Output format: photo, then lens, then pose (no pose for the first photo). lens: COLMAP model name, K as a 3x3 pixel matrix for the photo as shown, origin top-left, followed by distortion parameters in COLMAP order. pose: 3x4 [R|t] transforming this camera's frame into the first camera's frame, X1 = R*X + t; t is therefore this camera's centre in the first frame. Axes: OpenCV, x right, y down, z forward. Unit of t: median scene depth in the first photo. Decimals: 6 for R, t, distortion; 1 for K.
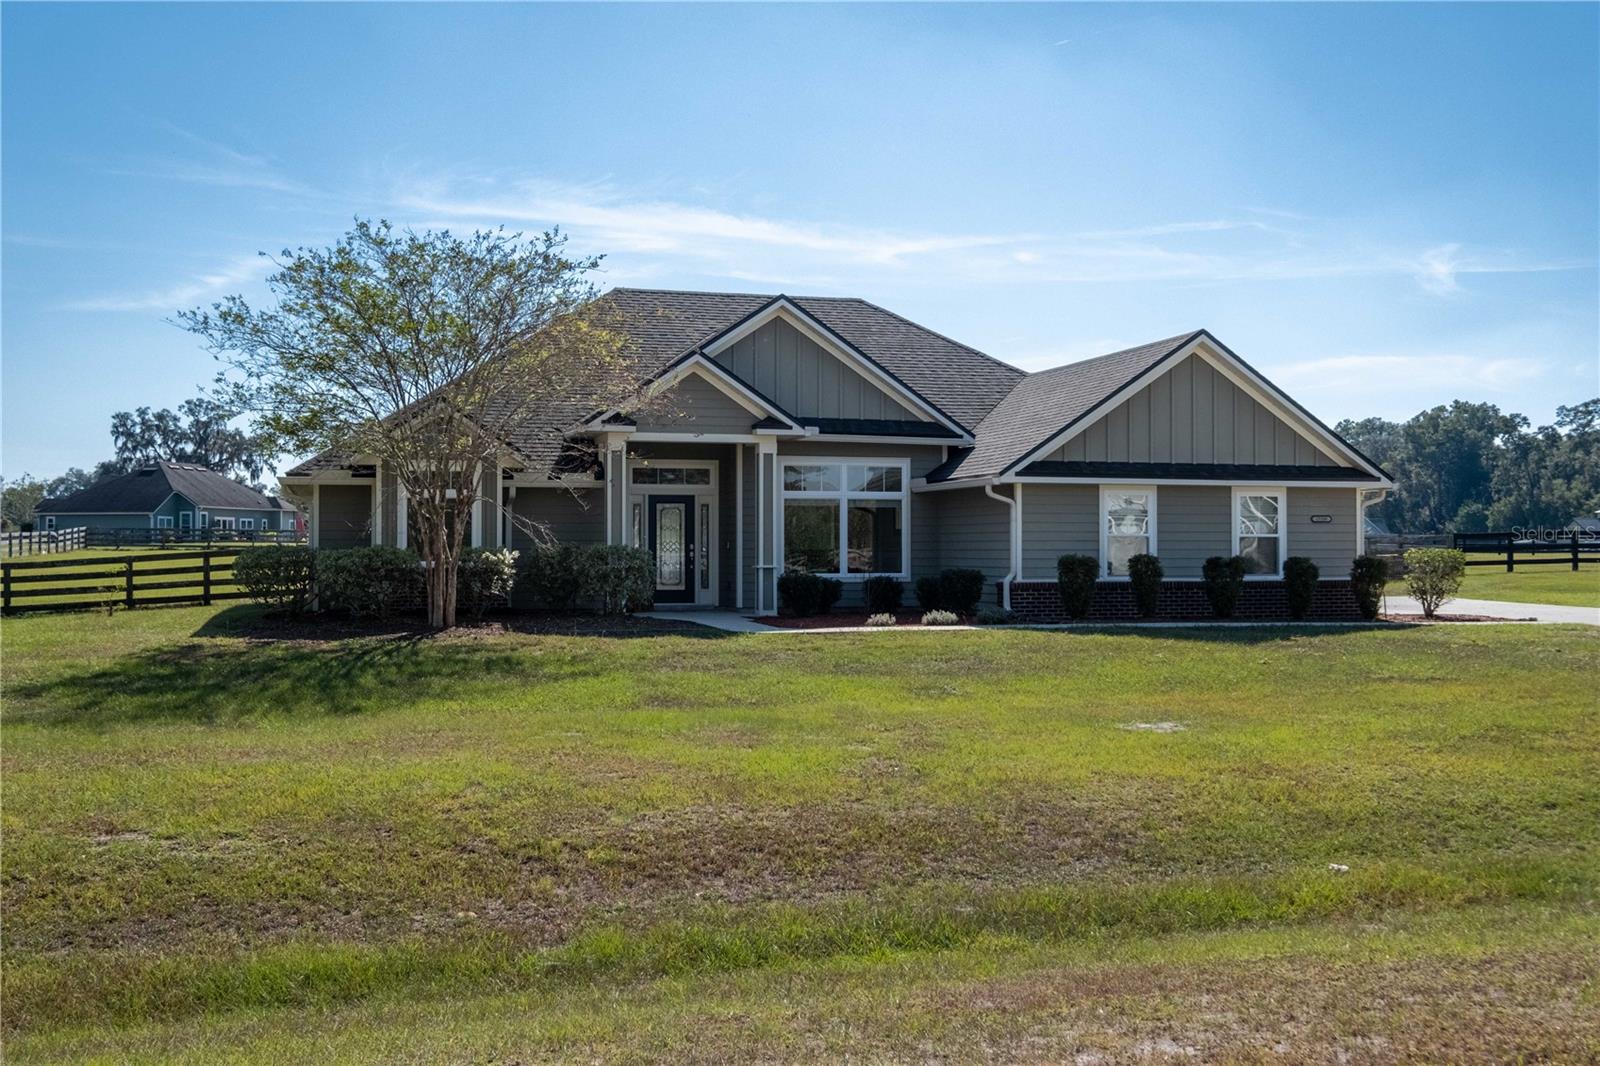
lens RADIAL K [[1630.0, 0, 788.9], [0, 1630.0, 526.6], [0, 0, 1]] dist [0.000061, 0.000000]
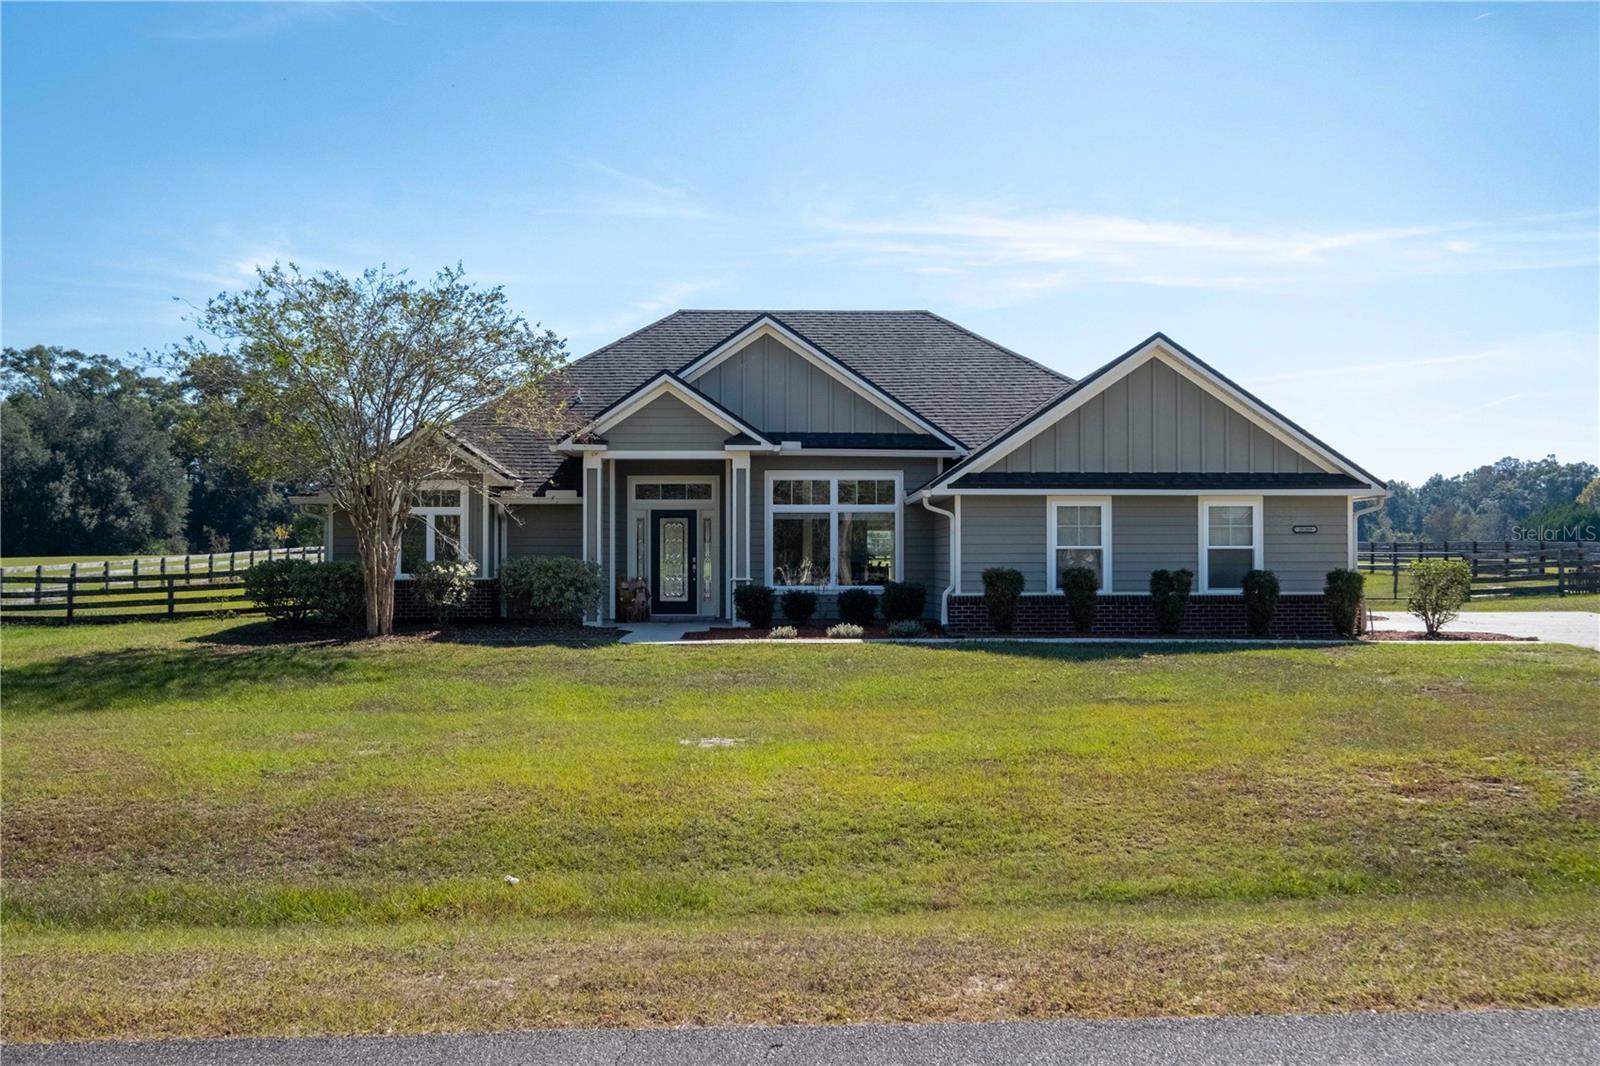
lens RADIAL K [[1630.0, 0, 810.1], [0, 1630.0, 540.9], [0, 0, 1]] dist [0.000061, 0.000000]
pose [[0.966777, -0.004383, -0.255585, 0.293233], [0.004931, 0.999987, 0.001501, -0.000909], [0.255575, -0.002711, 0.966785, 0.021318]]
